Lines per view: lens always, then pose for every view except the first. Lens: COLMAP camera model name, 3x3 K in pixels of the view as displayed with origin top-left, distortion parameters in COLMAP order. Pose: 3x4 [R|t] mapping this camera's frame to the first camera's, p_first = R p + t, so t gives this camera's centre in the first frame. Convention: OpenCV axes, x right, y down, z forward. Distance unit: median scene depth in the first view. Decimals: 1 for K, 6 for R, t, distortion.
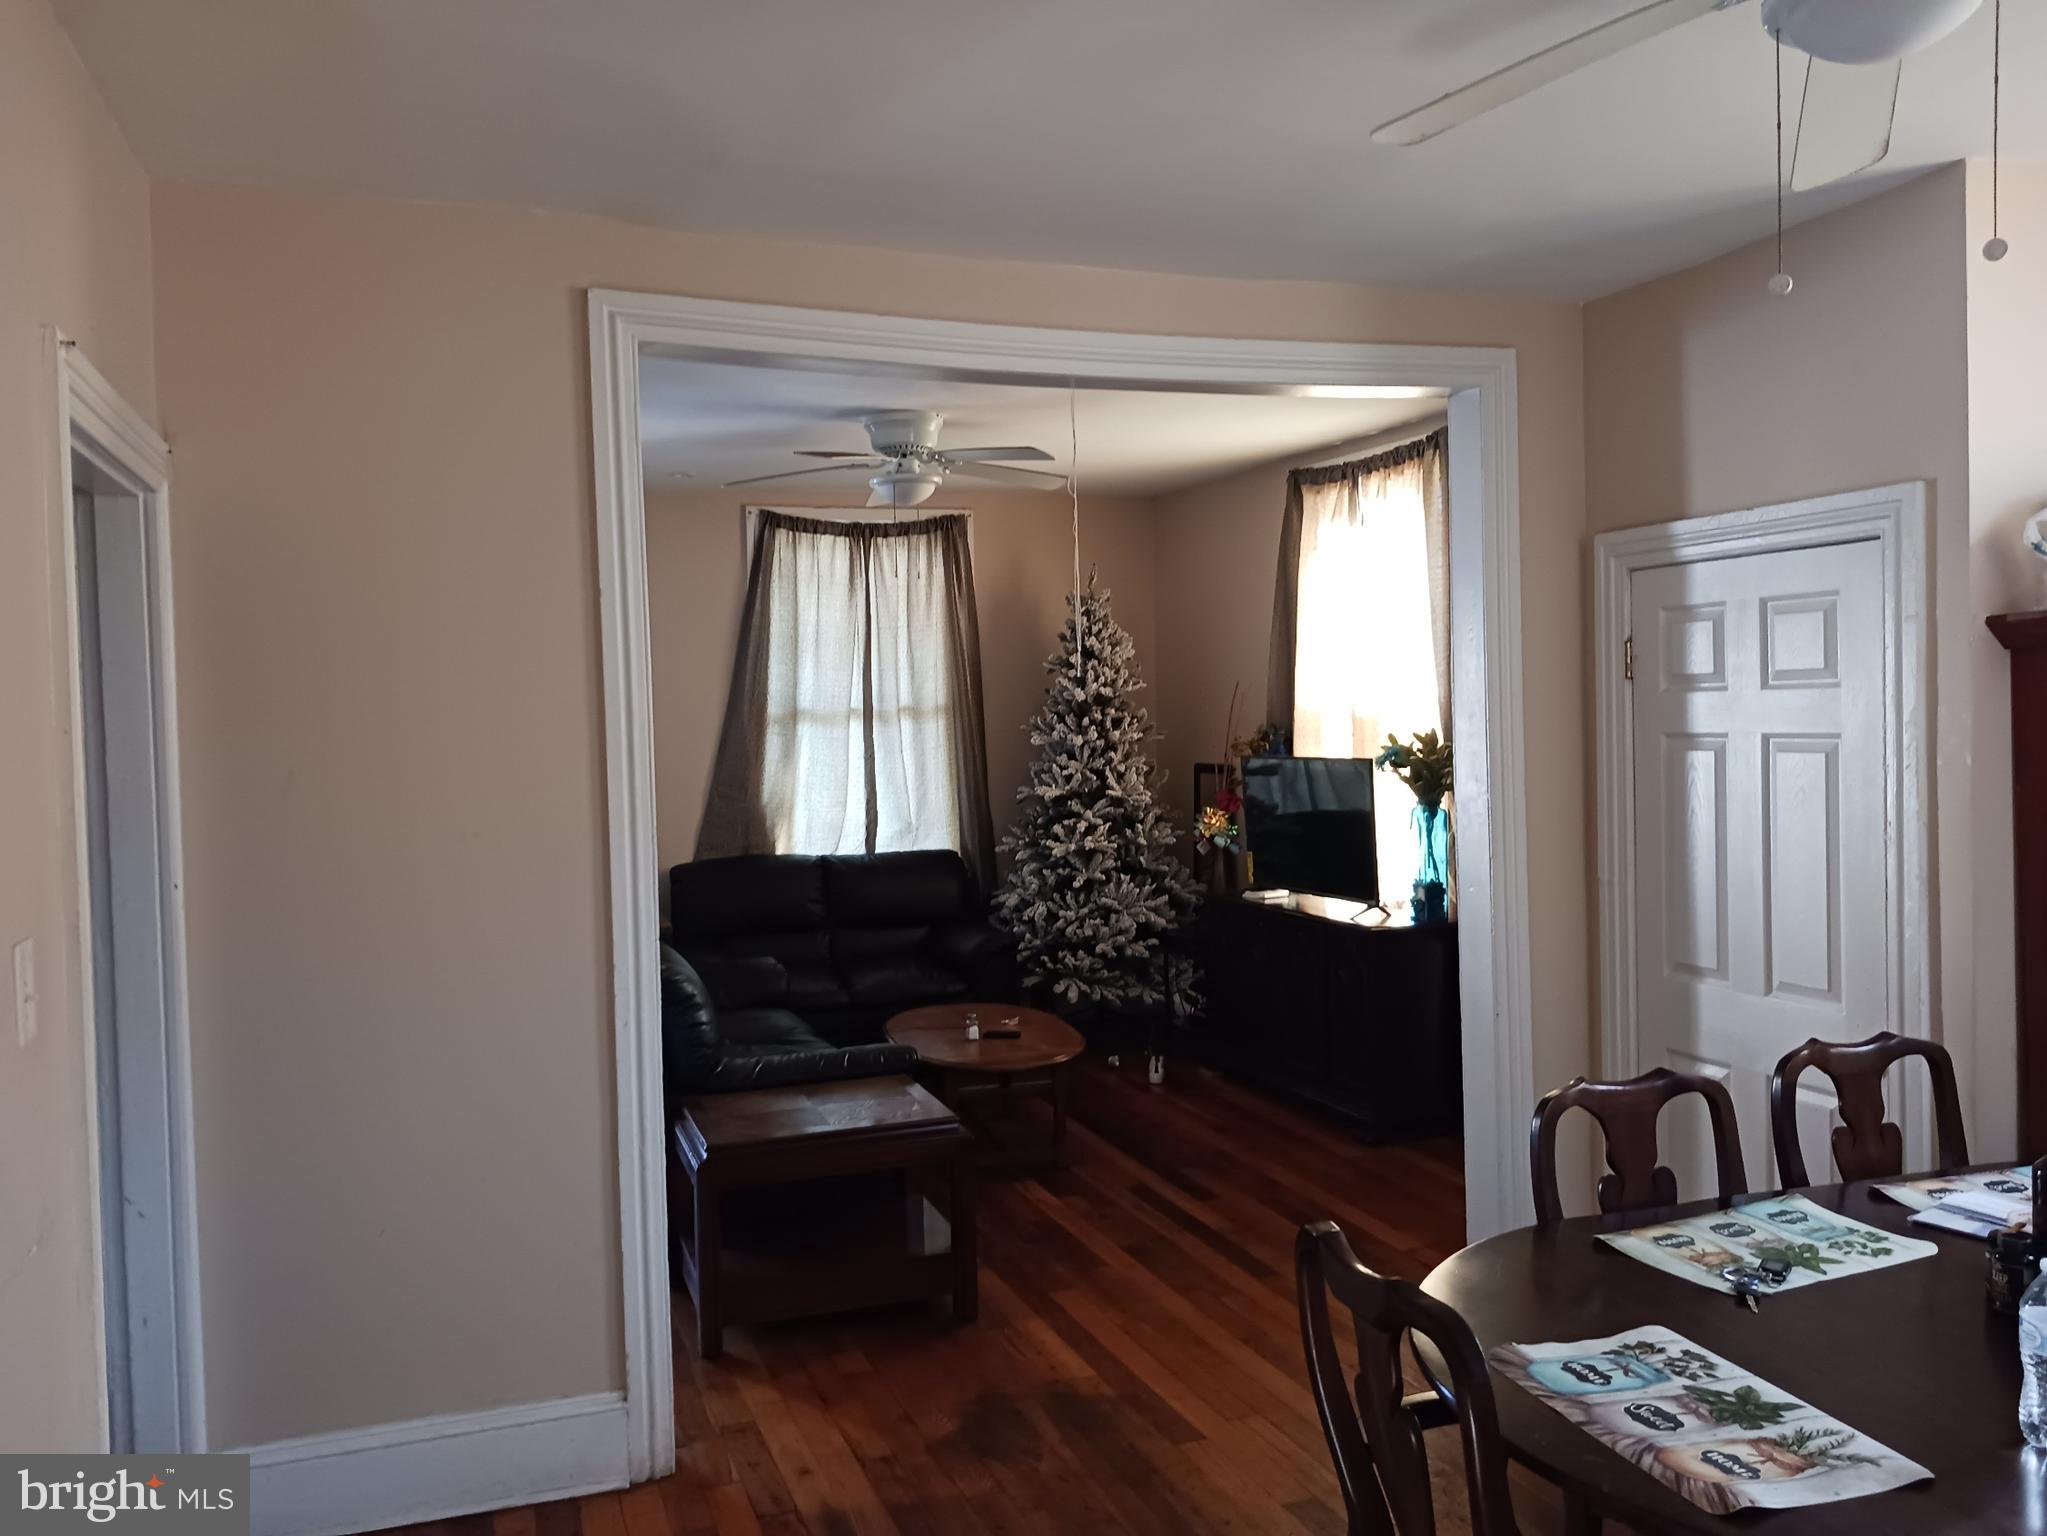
lens RADIAL K [[1670.6, 0, 1023.5], [0, 1670.6, 768.0], [0, 0, 1]] dist [0.170895, -0.424276]
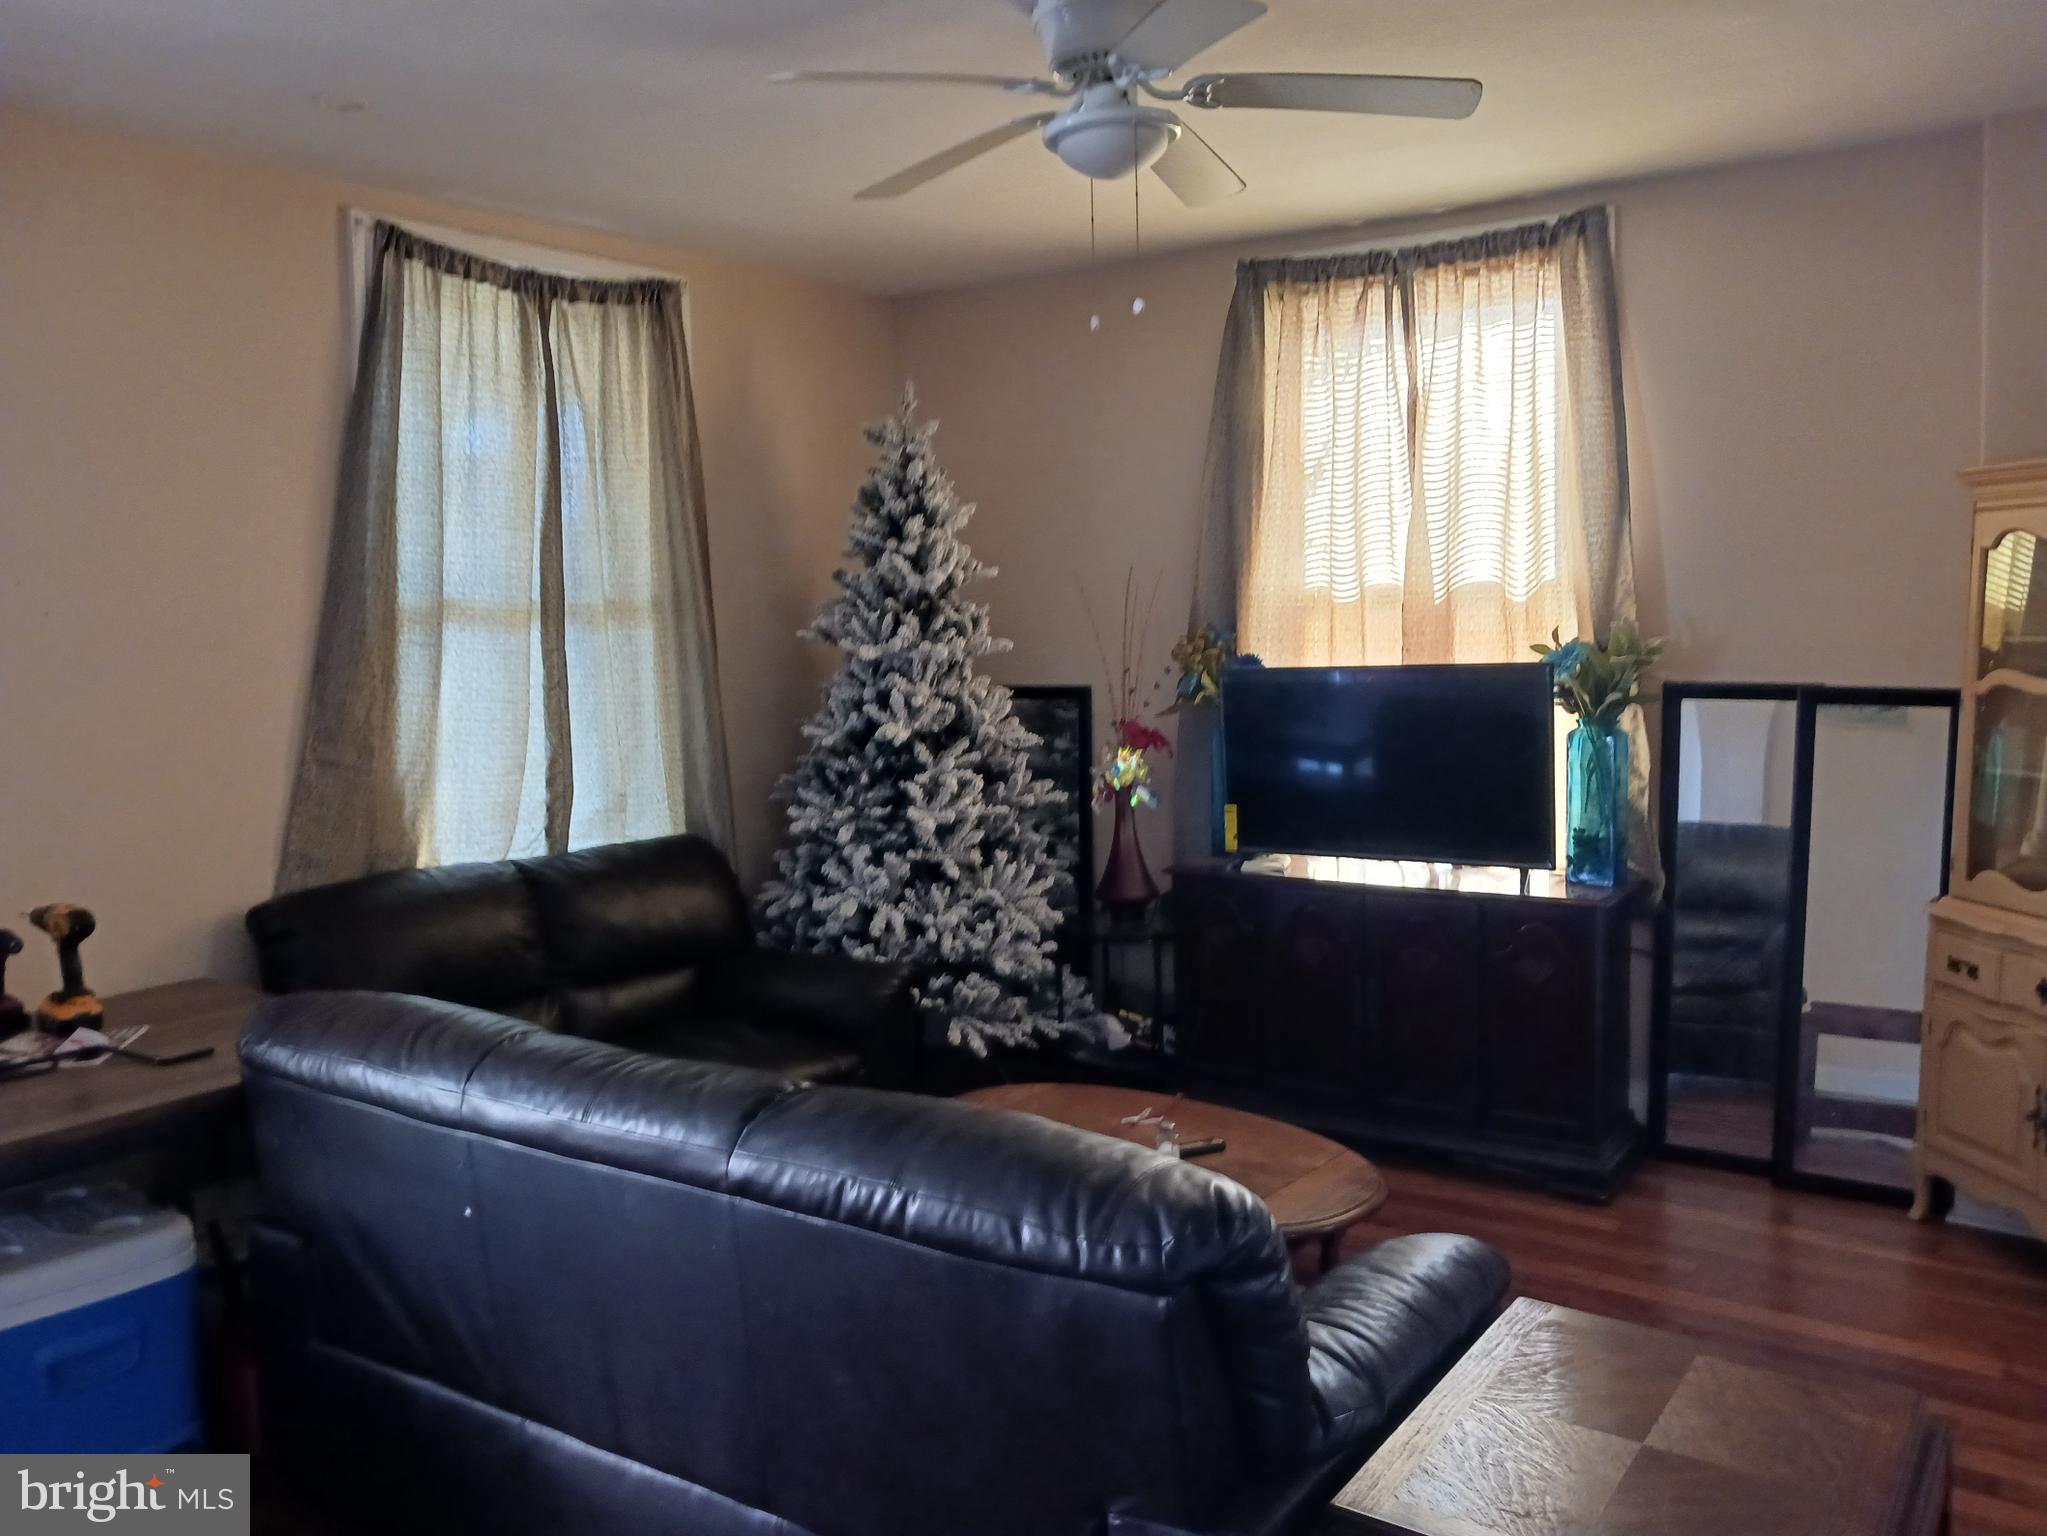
lens RADIAL K [[1670.6, 0, 1023.5], [0, 1670.6, 768.0], [0, 0, 1]] dist [0.170895, -0.424276]
pose [[0.798412, -0.050304, 0.600007, -0.322061], [0.029064, 0.998562, 0.045044, 0.000306], [-0.601410, -0.018525, 0.798726, 0.447918]]
